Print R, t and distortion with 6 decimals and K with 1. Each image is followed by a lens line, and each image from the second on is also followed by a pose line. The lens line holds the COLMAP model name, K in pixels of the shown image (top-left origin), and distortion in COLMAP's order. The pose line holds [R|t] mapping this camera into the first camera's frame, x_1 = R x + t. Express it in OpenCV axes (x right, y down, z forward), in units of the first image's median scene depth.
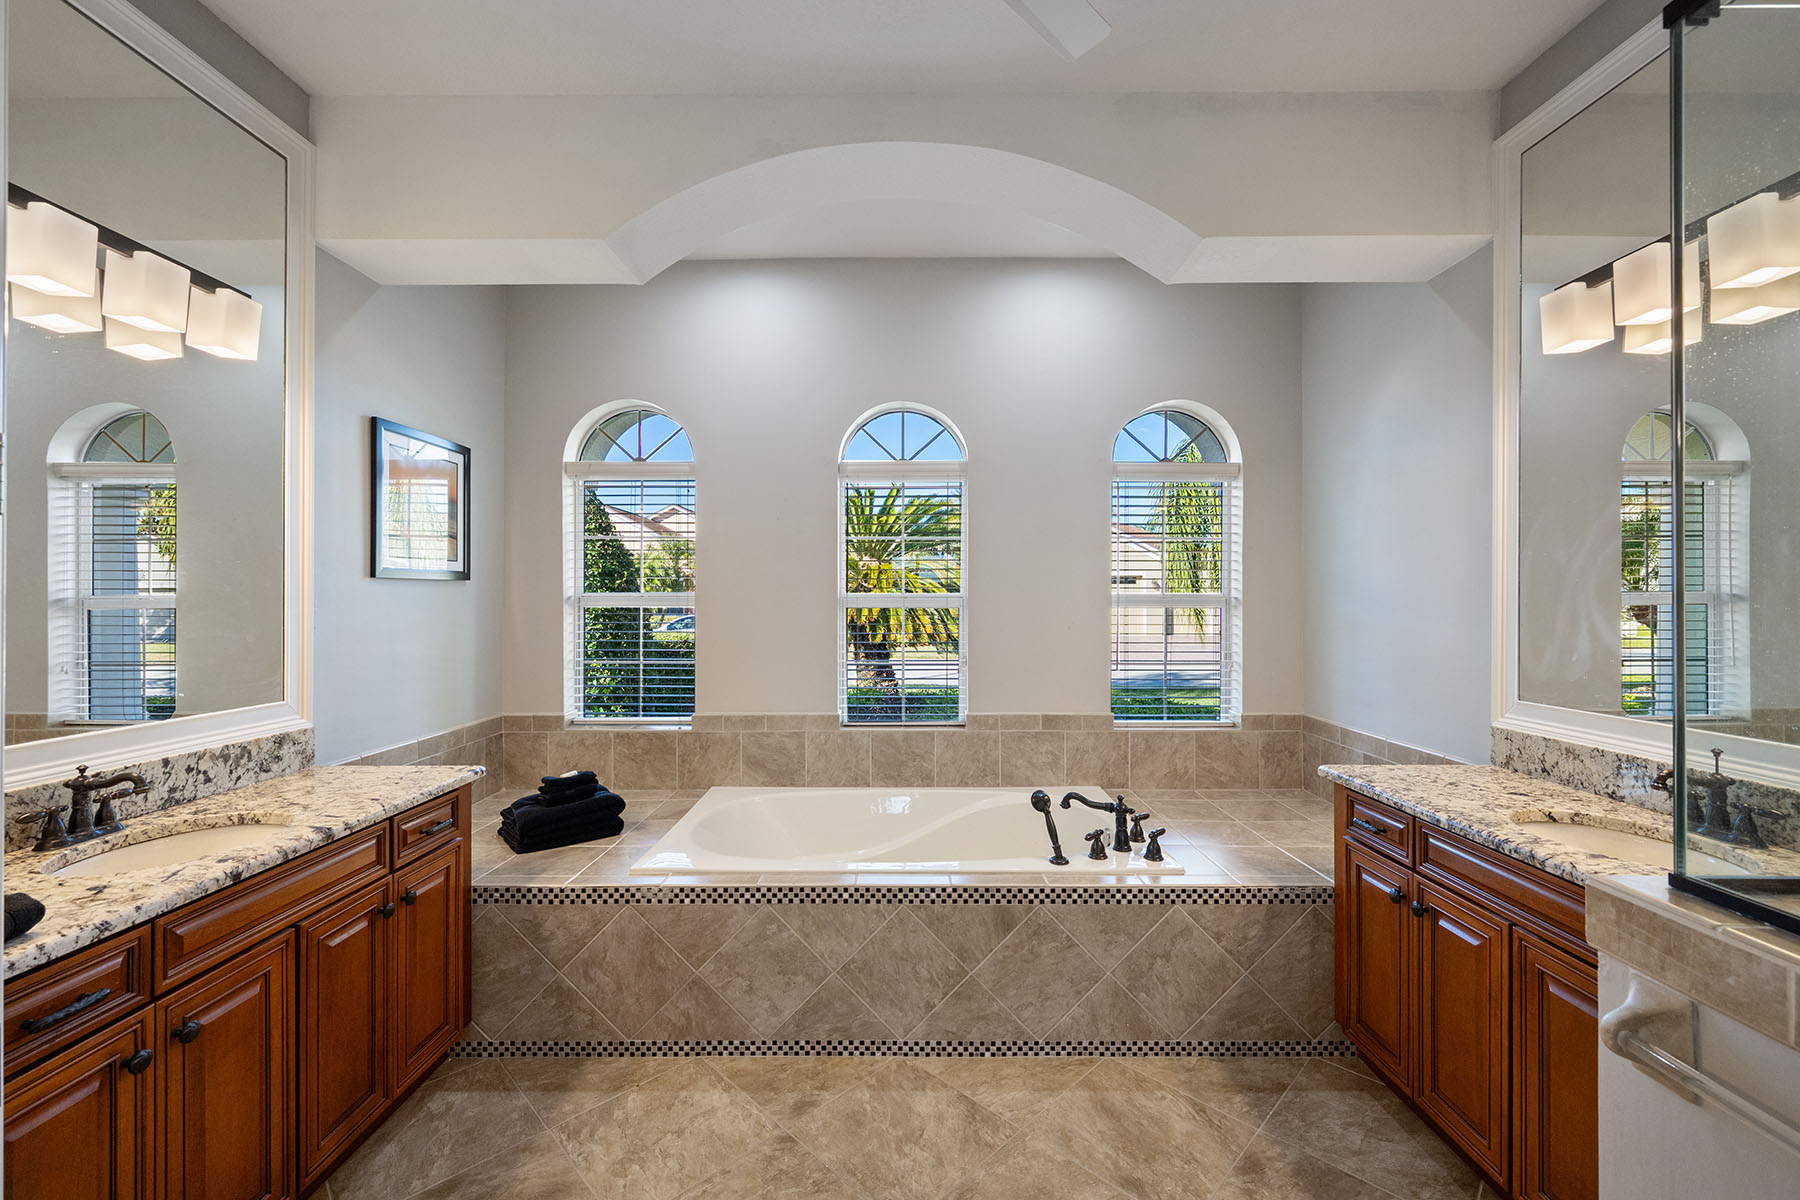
lens RADIAL K [[735.8, 0, 900.0], [0, 735.8, 600.0], [0, 0, 1]] dist [-0.000020, 0.000141]
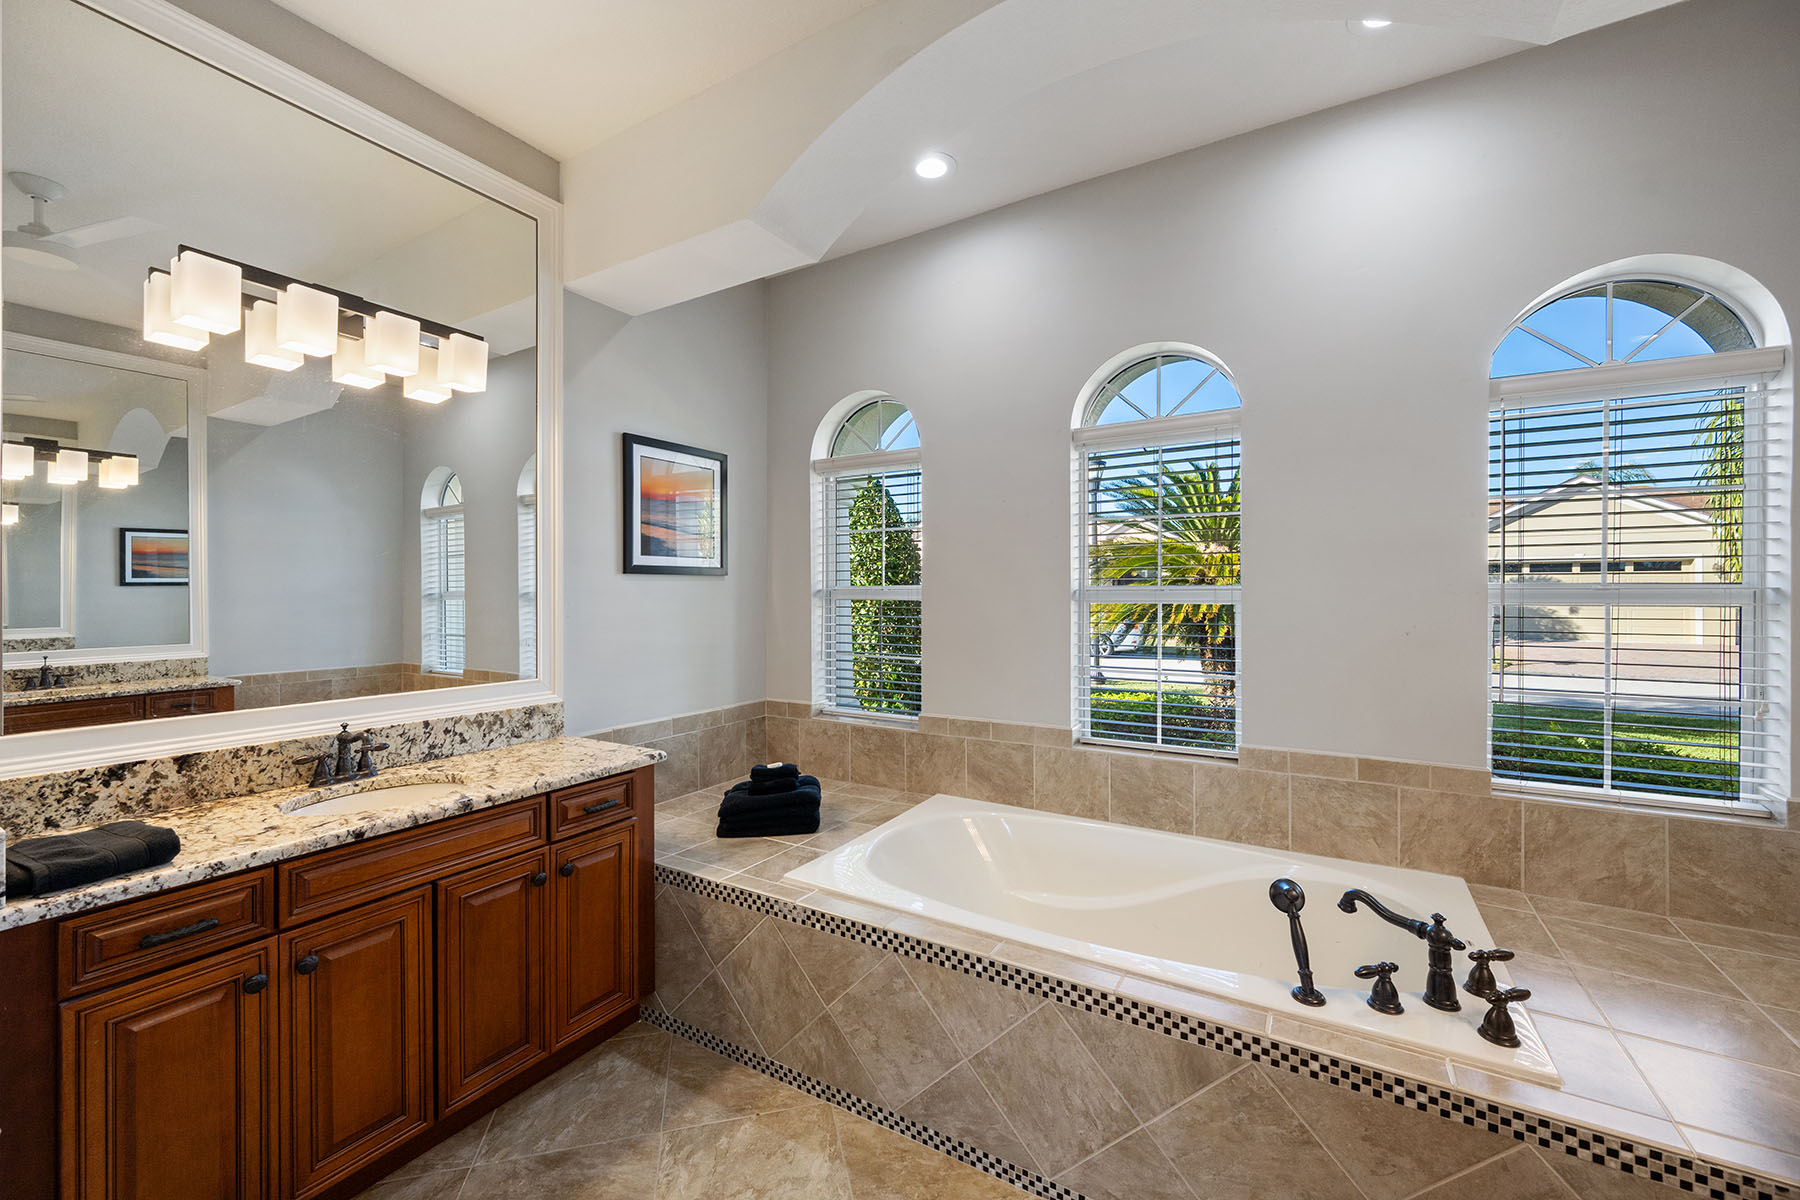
lens RADIAL K [[710.7, 0, 900.6], [0, 710.7, 596.4], [0, 0, 1]] dist [-0.000423, -0.000110]
pose [[0.860970, 0.001930, -0.508653, 0.240967], [0.000219, 0.999991, 0.004165, 0.000422], [0.508656, -0.003697, 0.860962, 0.301900]]
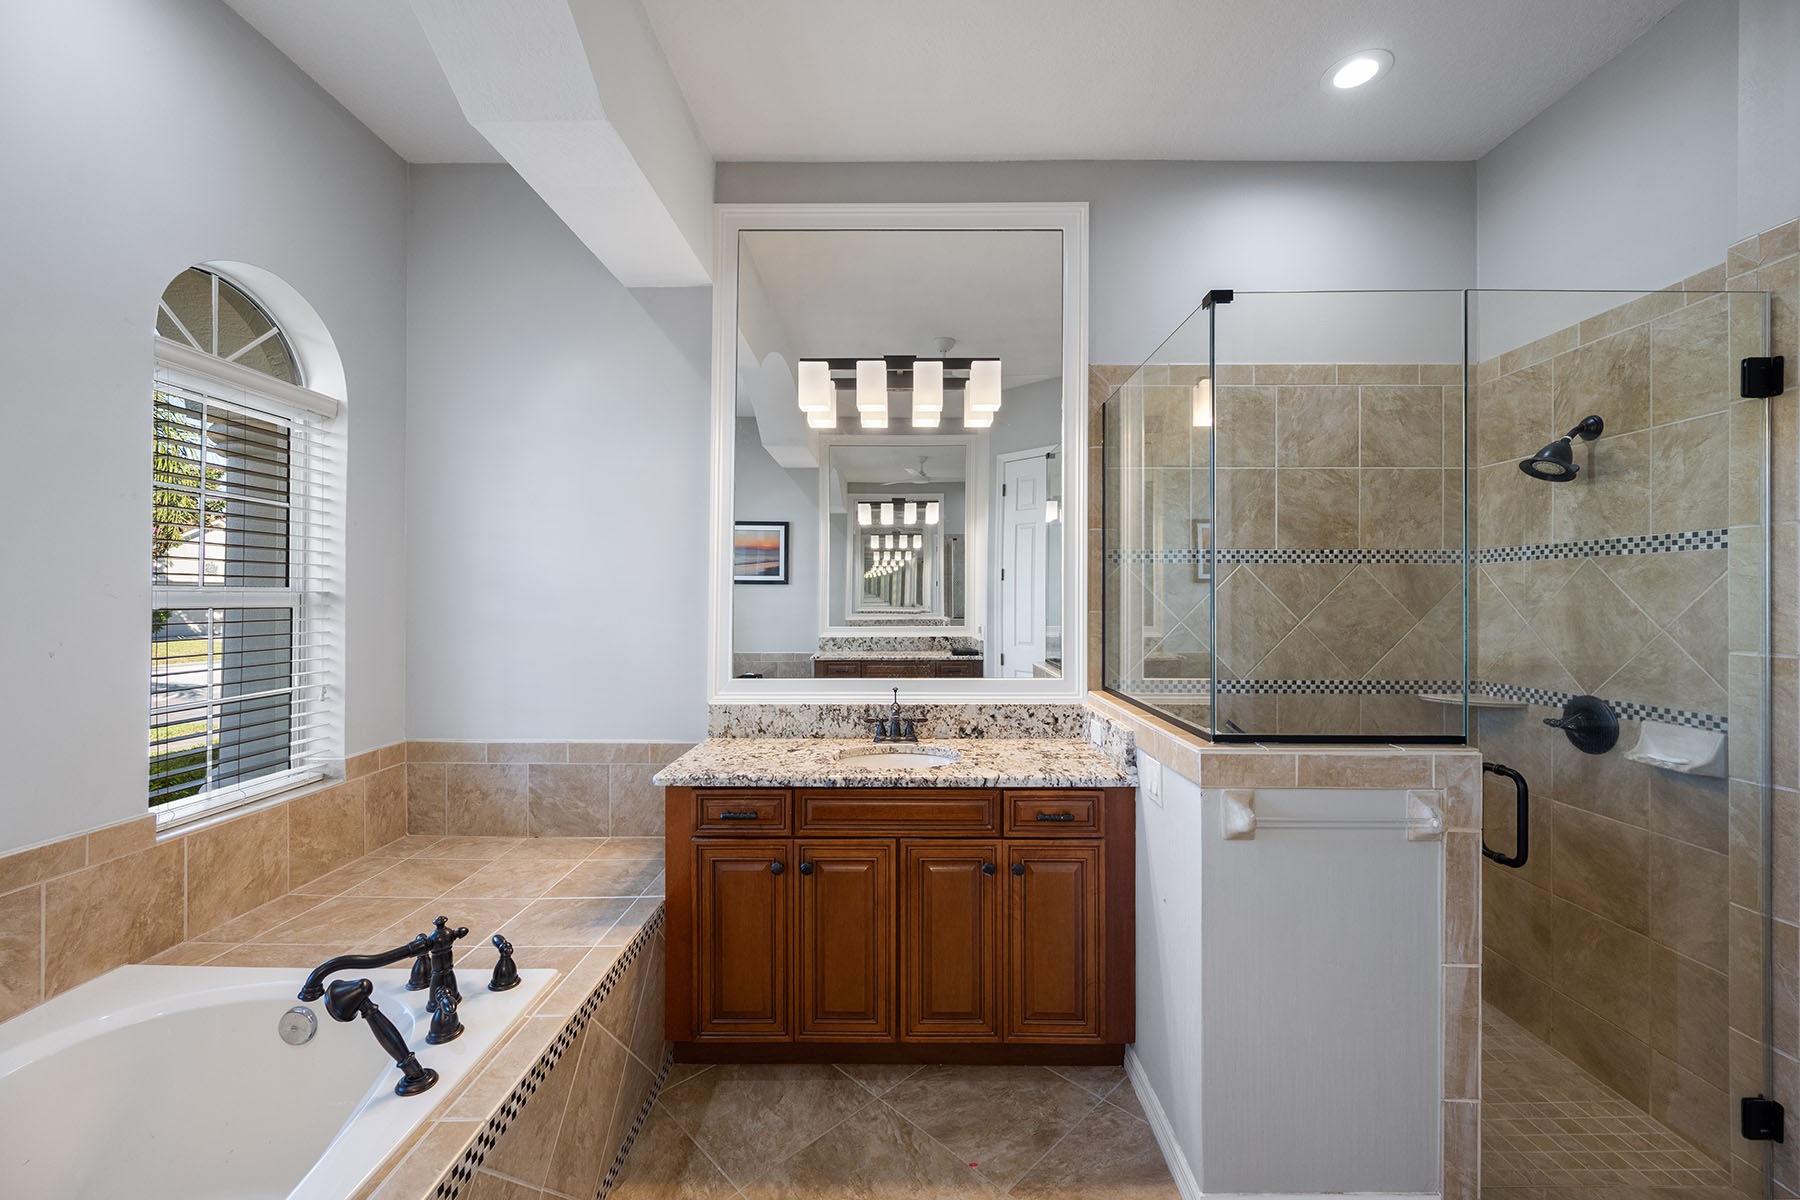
lens RADIAL K [[710.7, 0, 900.6], [0, 710.7, 596.4], [0, 0, 1]] dist [-0.000423, -0.000110]
pose [[0.003816, 0.002446, 0.999990, -0.320752], [0.000803, 0.999997, -0.002449, 0.003357], [-0.999992, 0.000813, 0.003814, 0.694102]]
